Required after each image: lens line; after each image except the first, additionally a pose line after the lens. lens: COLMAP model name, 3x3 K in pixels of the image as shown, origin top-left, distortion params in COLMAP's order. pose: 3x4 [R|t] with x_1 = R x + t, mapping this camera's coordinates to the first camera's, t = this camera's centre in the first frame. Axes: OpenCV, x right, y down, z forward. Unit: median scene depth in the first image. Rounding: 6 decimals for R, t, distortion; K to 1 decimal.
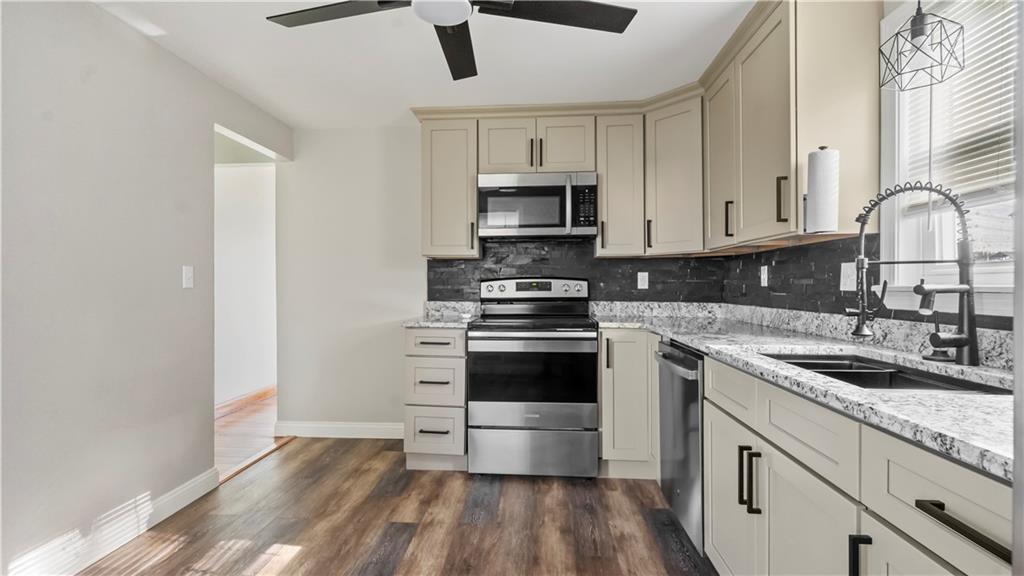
lens RADIAL K [[492.9, 0, 506.9], [0, 492.9, 284.4], [0, 0, 1]] dist [0.001257, 0.000202]
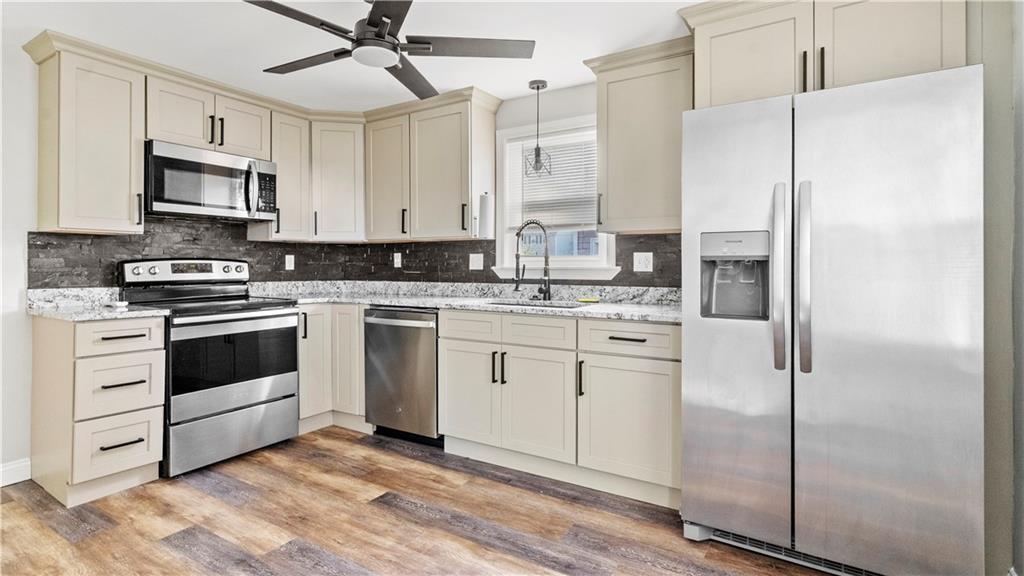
lens RADIAL K [[497.0, 0, 510.4], [0, 497.0, 263.5], [0, 0, 1]] dist [-0.000572, 0.000131]
pose [[0.455229, 0.003507, 0.890367, -0.615389], [-0.000065, 0.999992, -0.003905, -0.001382], [-0.890374, 0.001720, 0.455226, 0.041488]]
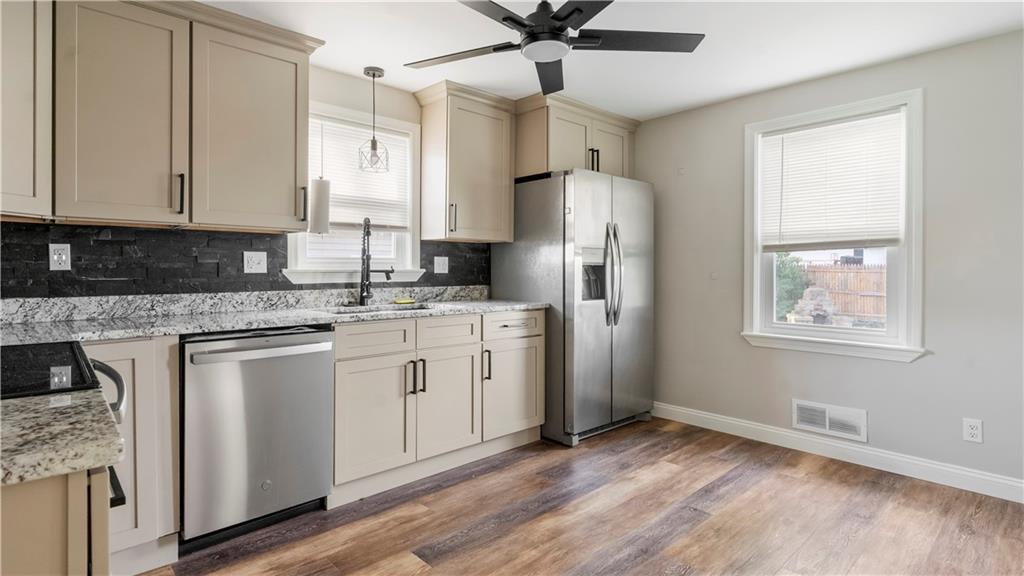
lens RADIAL K [[502.2, 0, 504.0], [0, 502.2, 270.3], [0, 0, 1]] dist [-0.001440, 0.000017]
pose [[-0.727552, -0.001007, 0.686052, -0.505719], [0.000402, 0.999998, 0.001895, 0.002197], [-0.686052, 0.001654, -0.727550, 1.077804]]
